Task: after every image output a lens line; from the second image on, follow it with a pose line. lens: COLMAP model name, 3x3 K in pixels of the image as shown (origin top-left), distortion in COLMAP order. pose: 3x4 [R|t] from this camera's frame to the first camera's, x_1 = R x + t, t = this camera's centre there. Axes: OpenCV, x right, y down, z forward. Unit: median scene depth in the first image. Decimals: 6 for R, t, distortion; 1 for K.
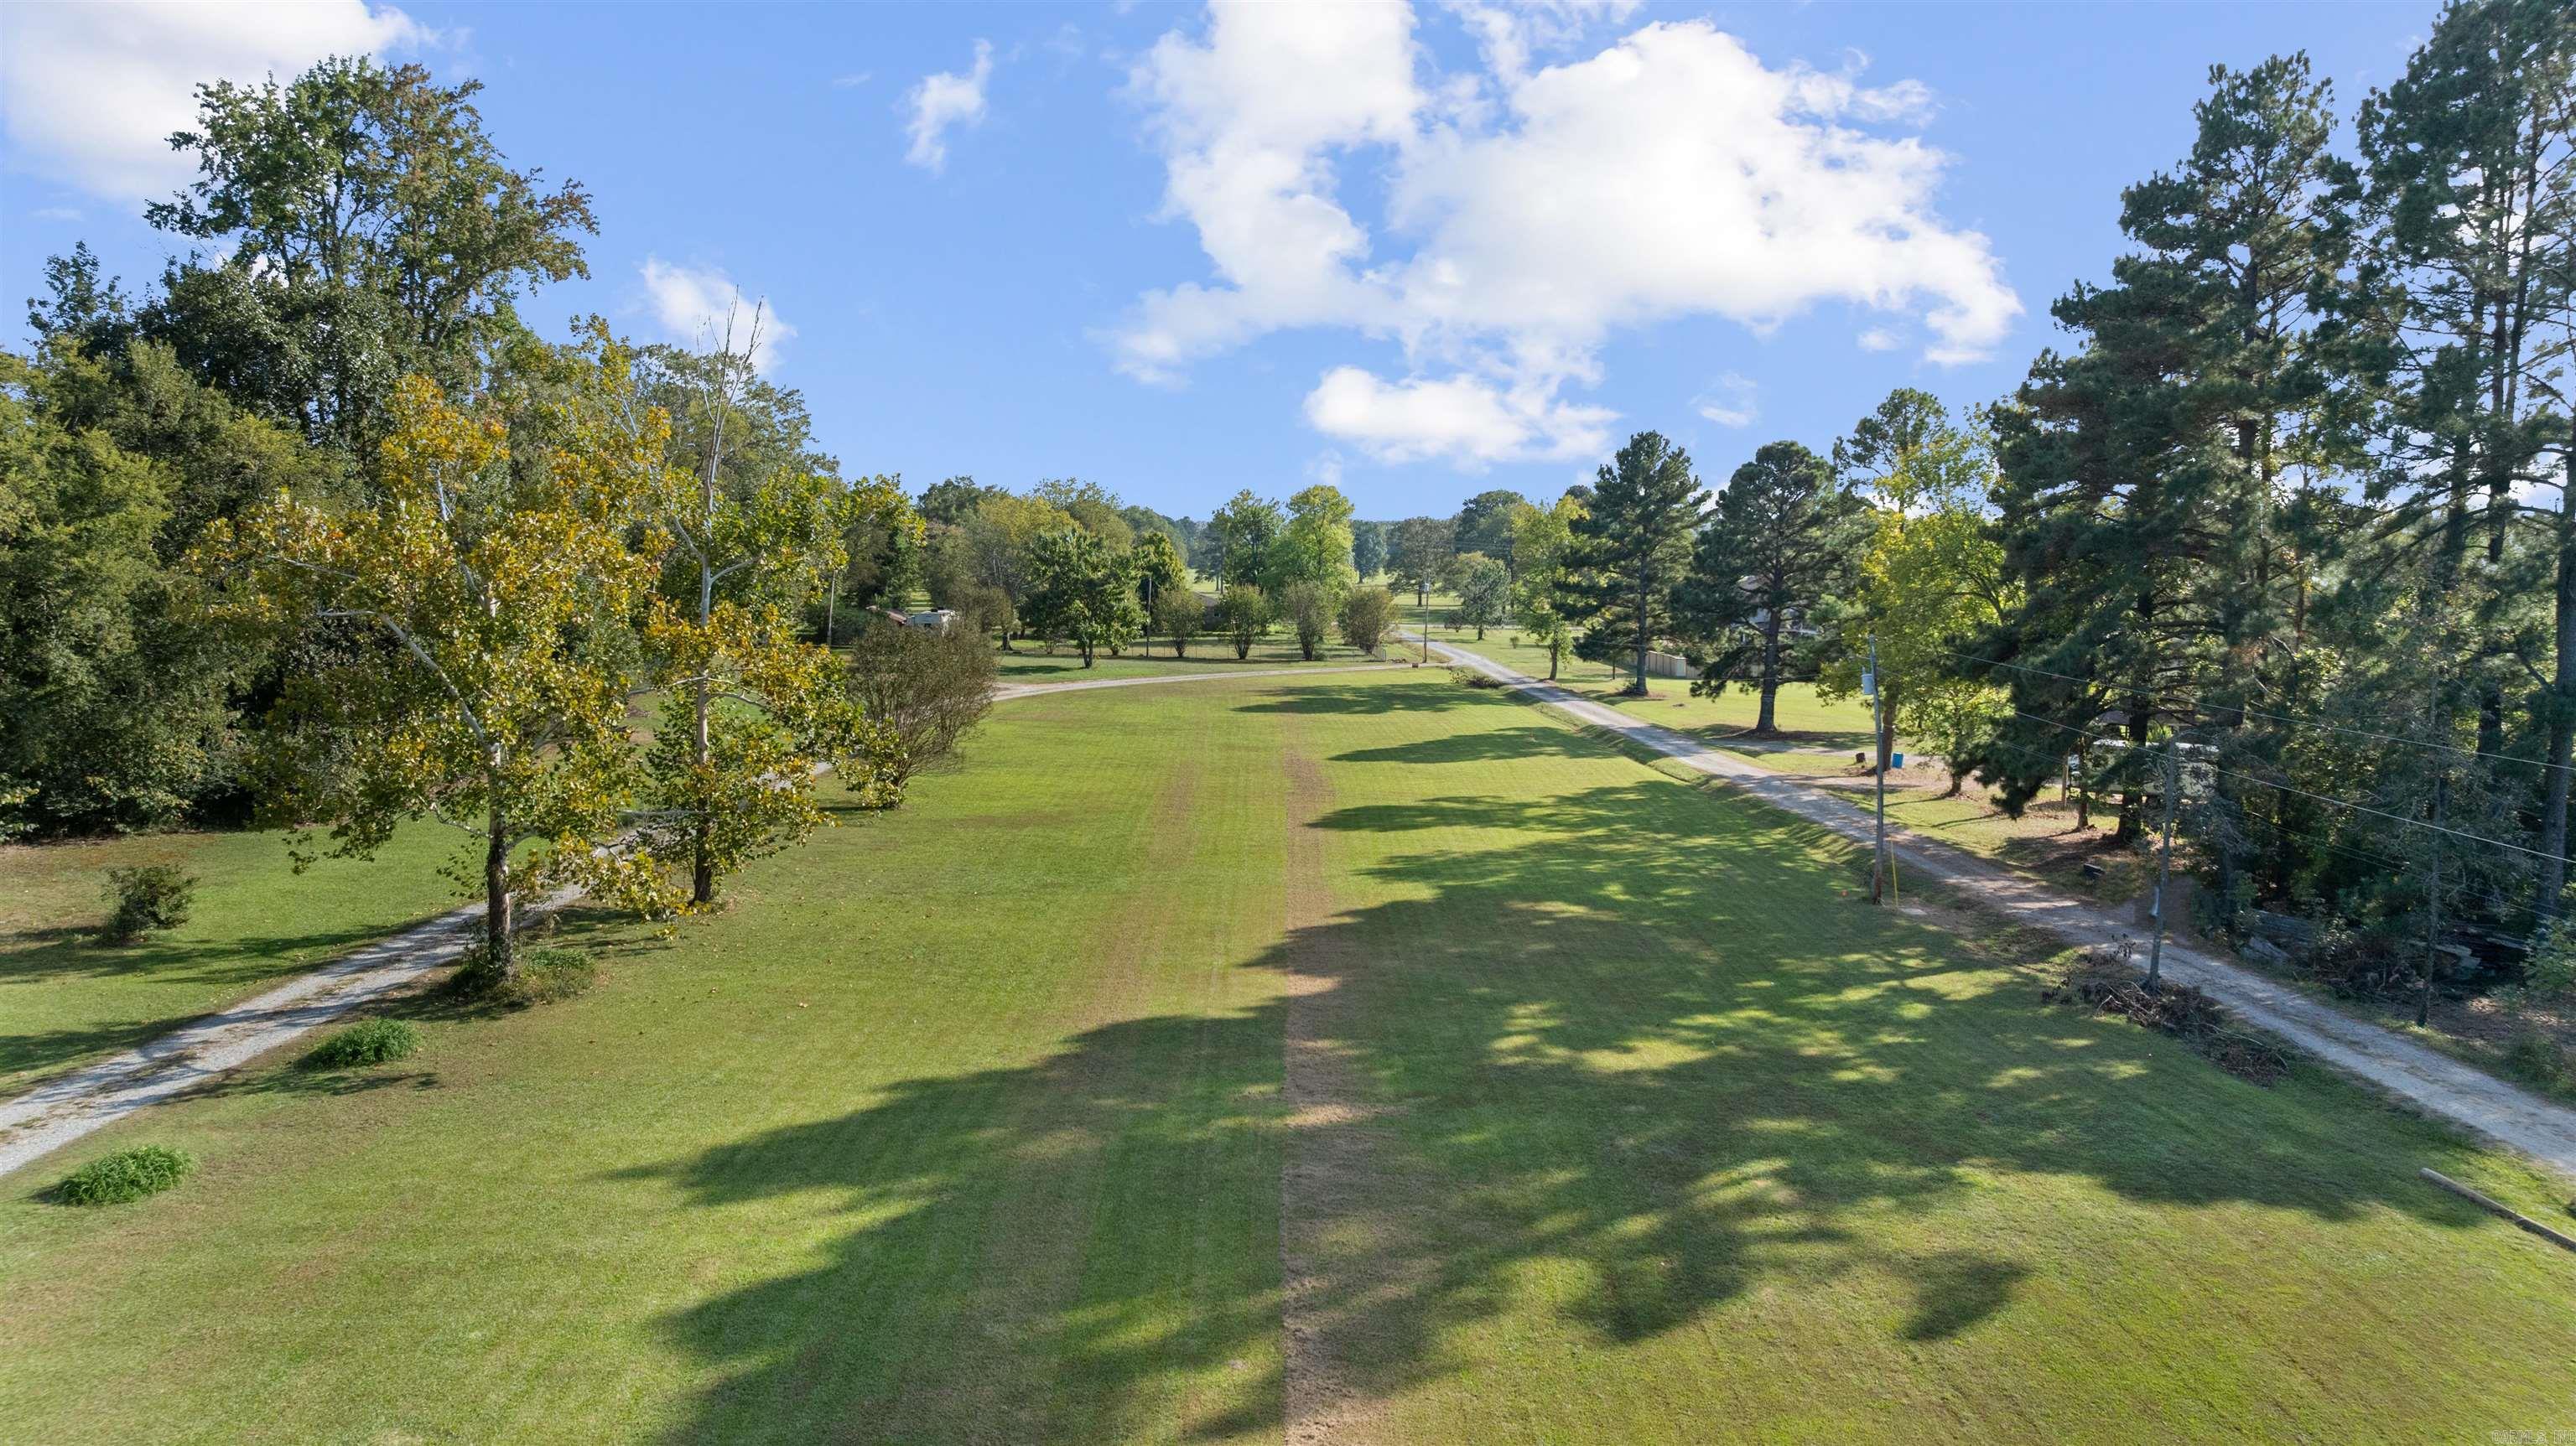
lens RADIAL K [[1908.2, 0, 1288.0], [0, 1908.2, 723.0], [0, 0, 1]] dist [-0.007821, -0.002373]
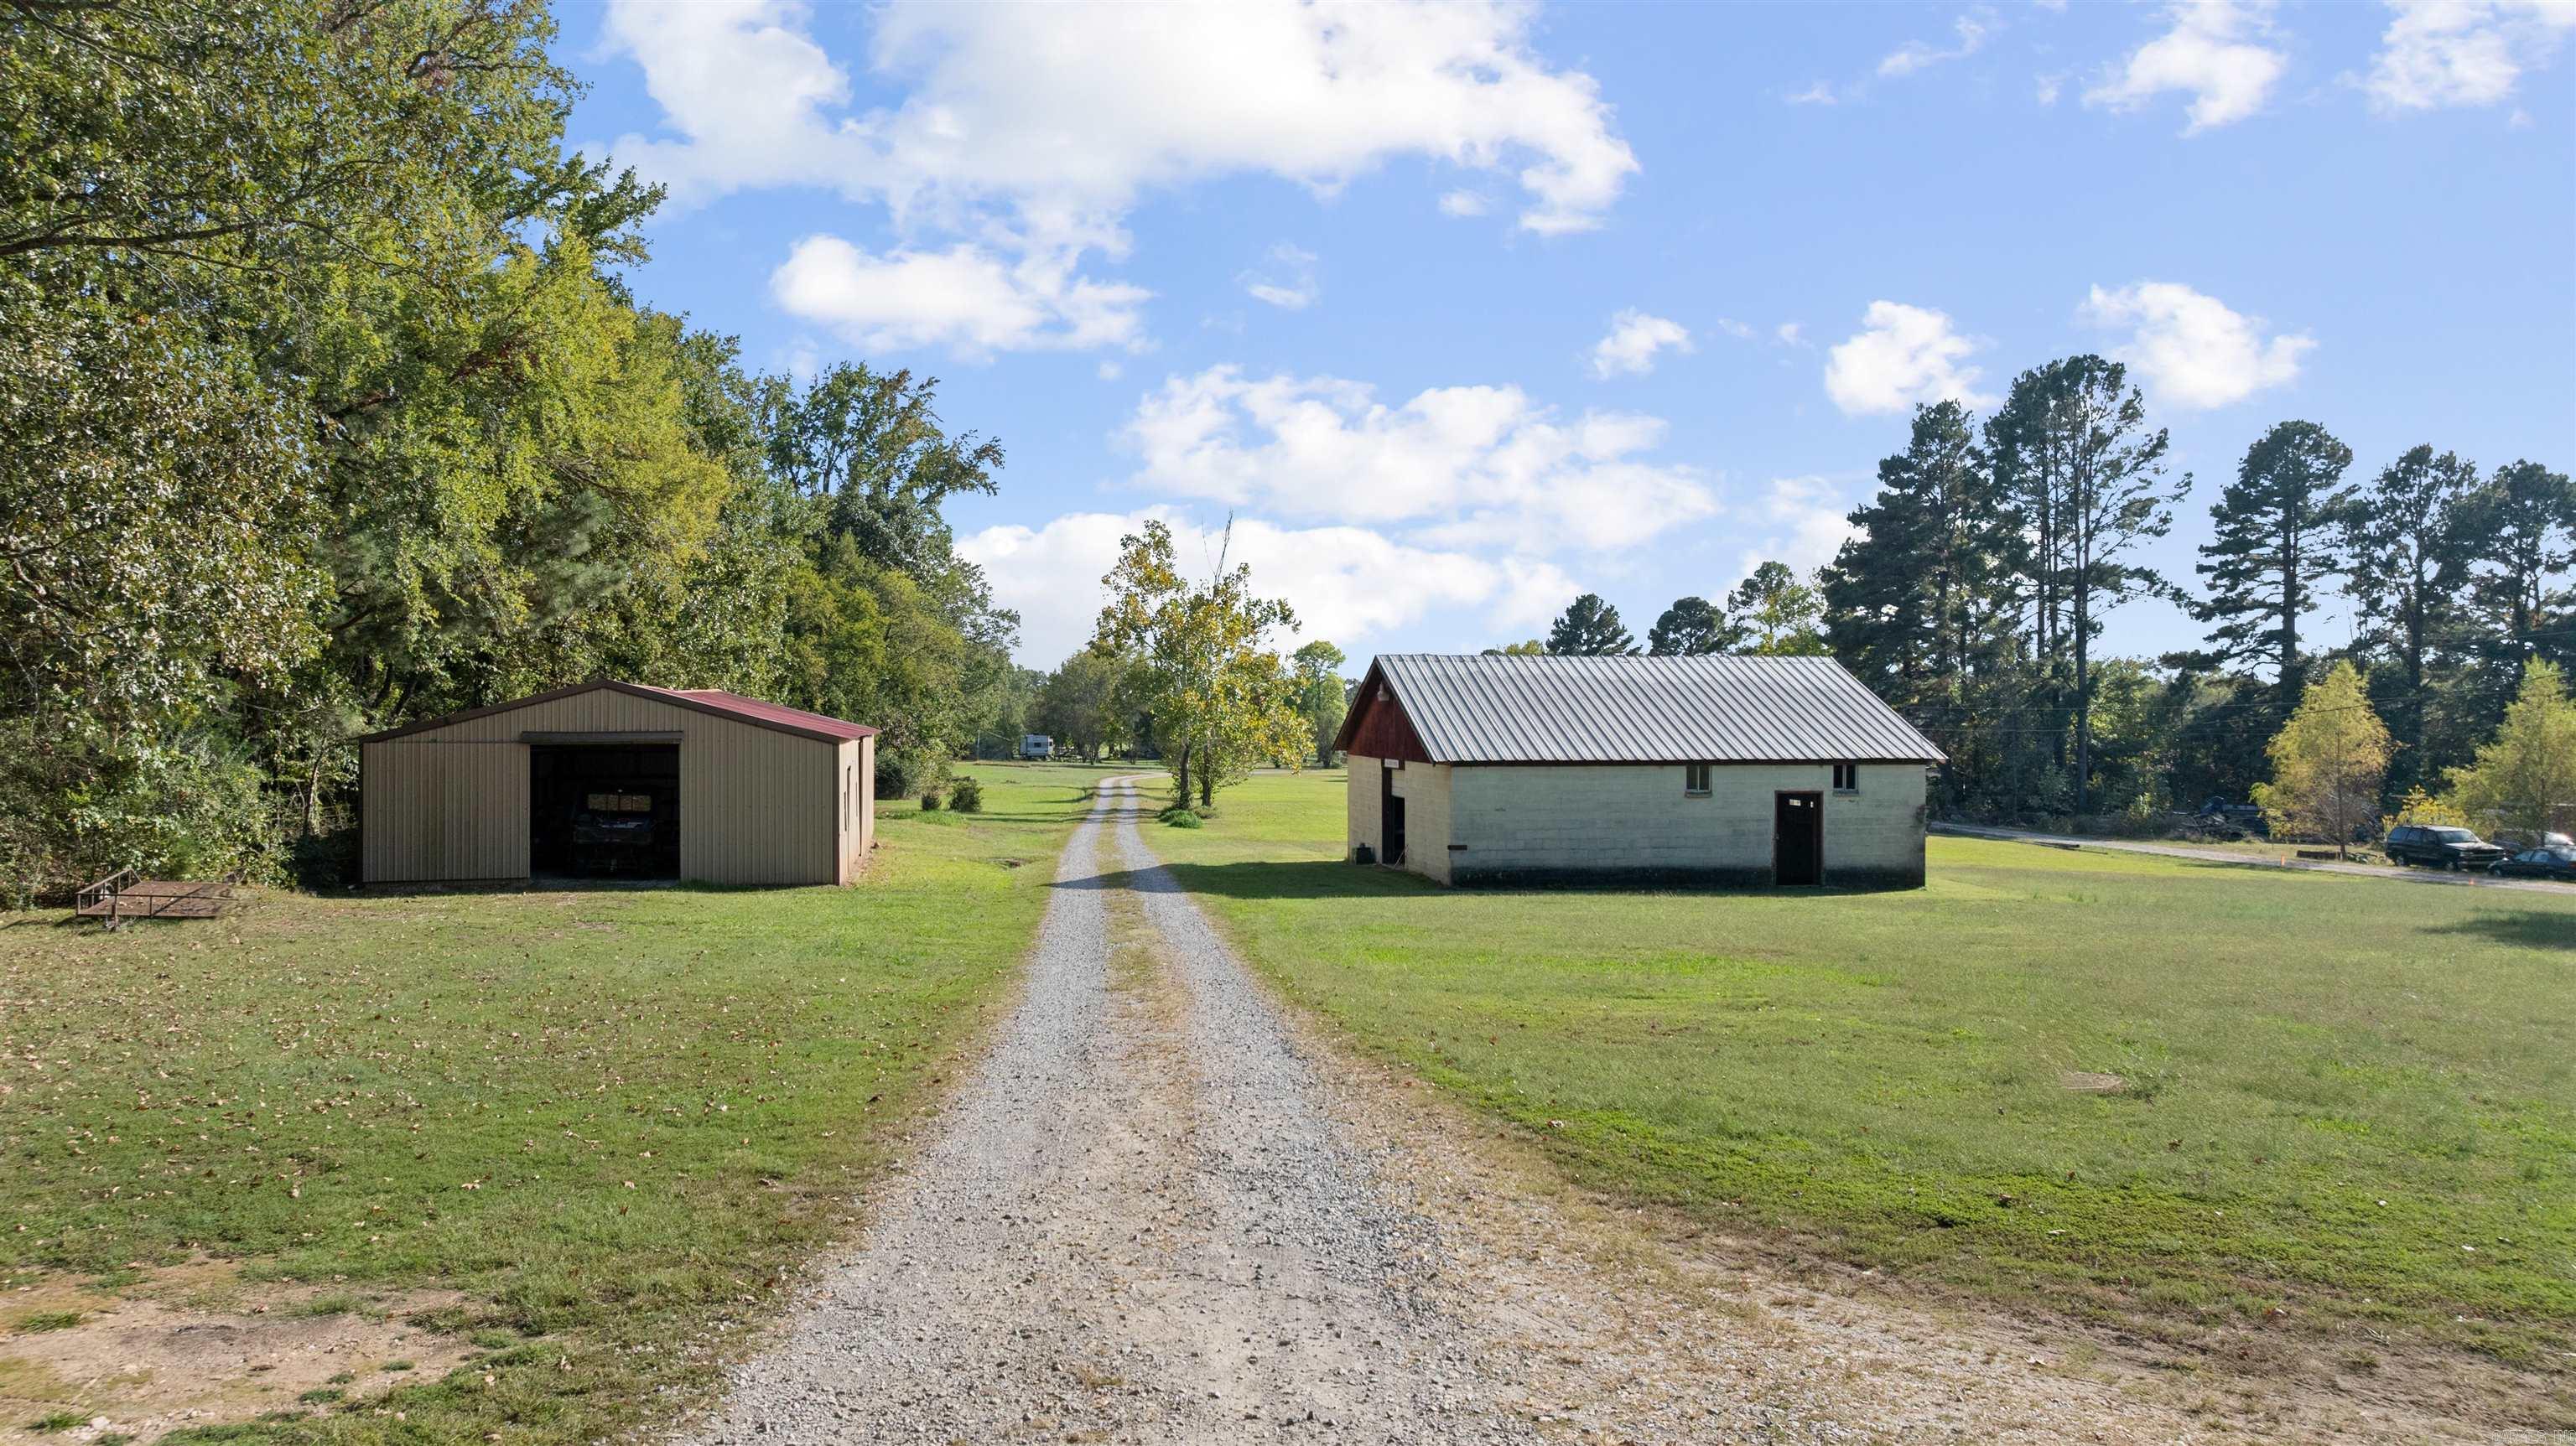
lens RADIAL K [[1862.9, 0, 1288.0], [0, 1862.9, 723.0], [0, 0, 1]] dist [0.006325, 0.001074]
pose [[0.997836, -0.004885, 0.065564, -0.223082], [0.010955, 0.995649, -0.092534, 0.121871], [-0.064826, 0.093052, 0.993549, -0.629087]]
